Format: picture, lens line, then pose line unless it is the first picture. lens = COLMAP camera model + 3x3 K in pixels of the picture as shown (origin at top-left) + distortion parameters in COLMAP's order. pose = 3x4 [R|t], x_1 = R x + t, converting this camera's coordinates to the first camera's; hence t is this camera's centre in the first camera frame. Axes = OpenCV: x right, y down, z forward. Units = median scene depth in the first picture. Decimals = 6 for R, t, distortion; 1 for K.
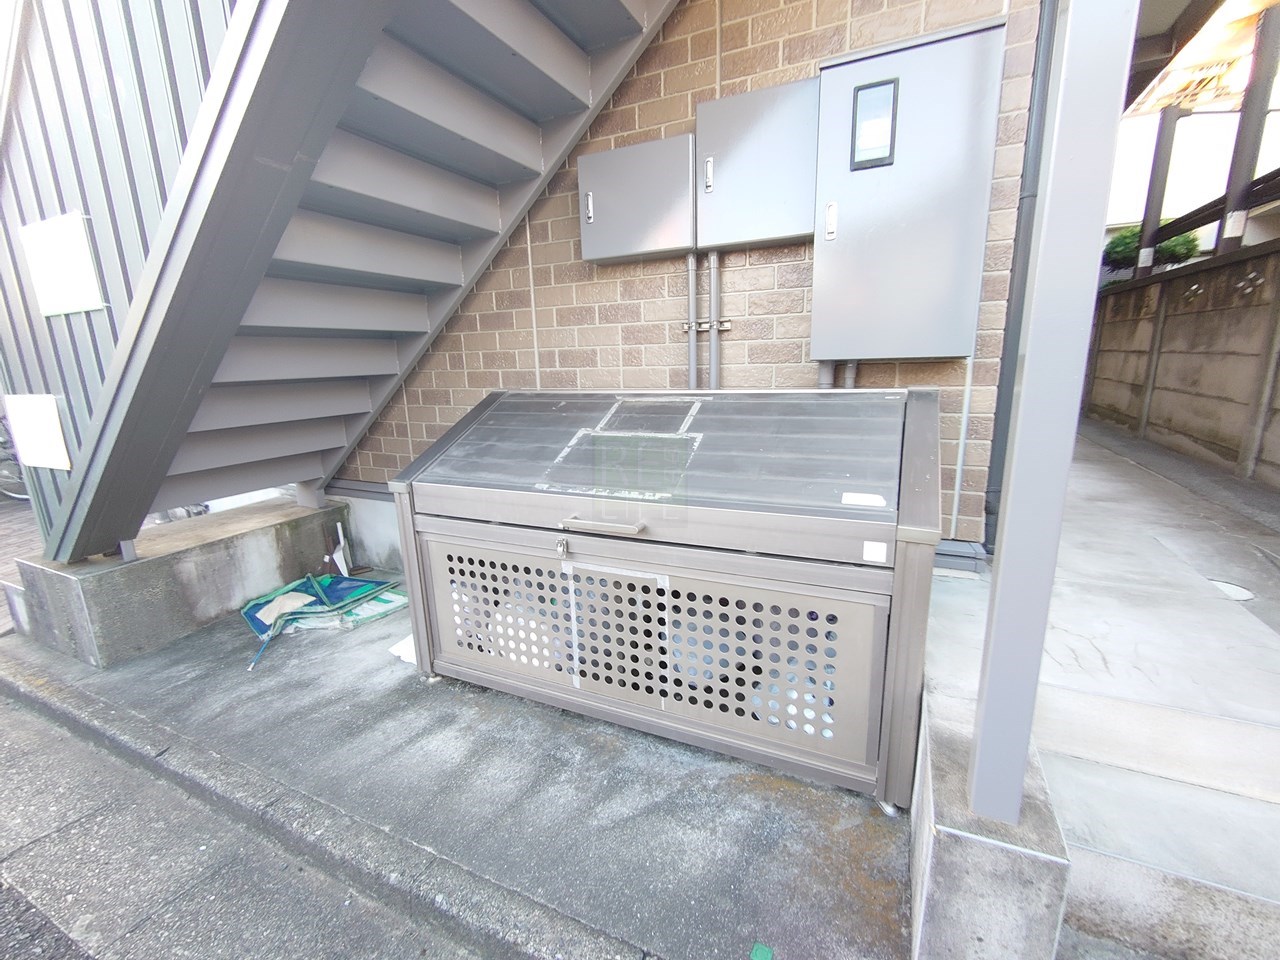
lens RADIAL K [[552.9, 0, 636.4], [0, 552.9, 479.0], [0, 0, 1]] dist [-0.001310, -0.001581]
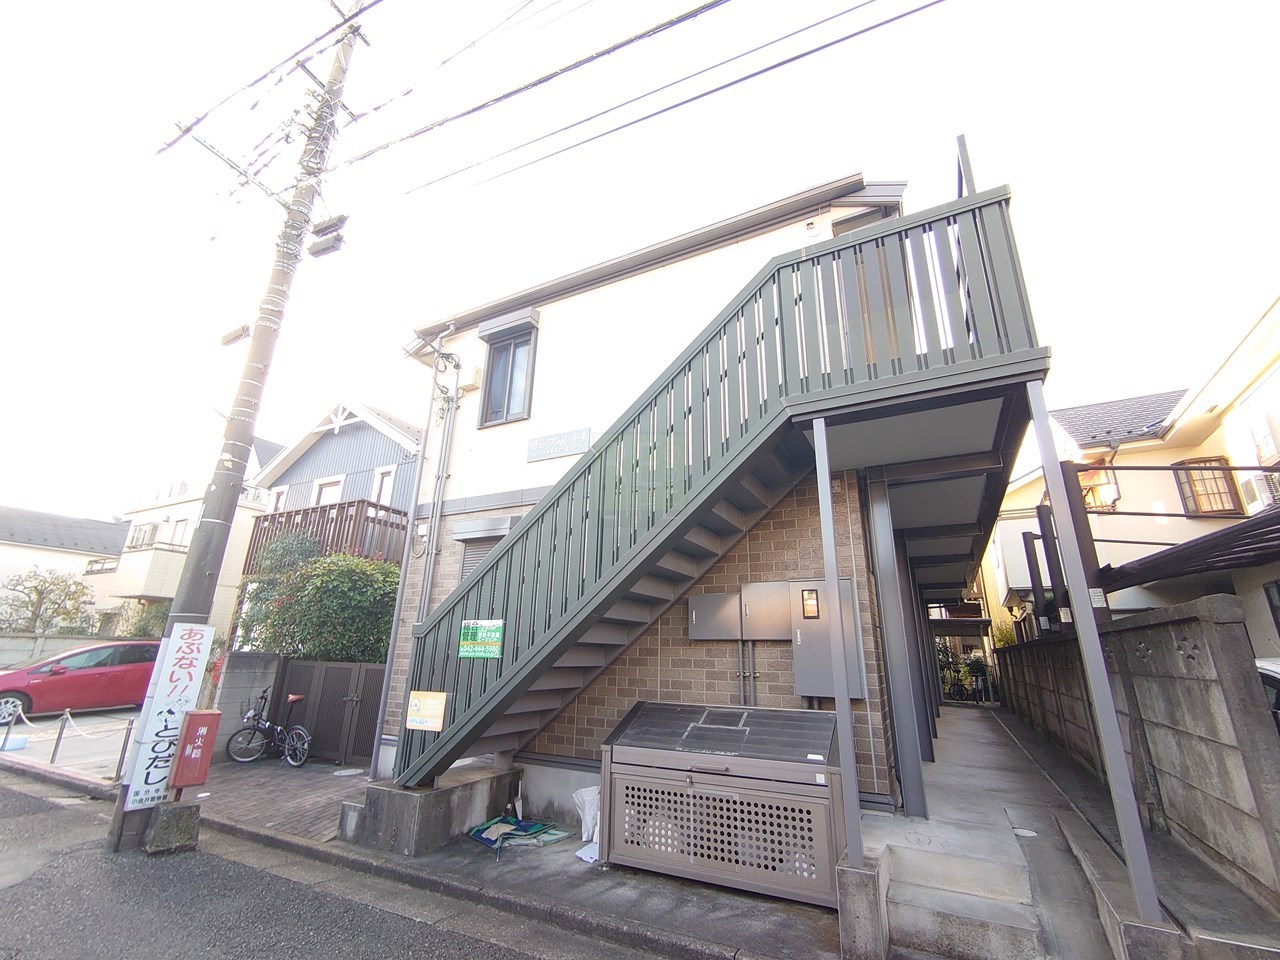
lens RADIAL K [[552.9, 0, 643.5], [0, 552.9, 473.2], [0, 0, 1]] dist [-0.001310, -0.001581]
pose [[0.998443, 0.035545, -0.043001, -0.229962], [-0.052557, 0.857822, -0.511253, 0.184593], [0.018715, 0.512716, 0.858354, -1.347435]]
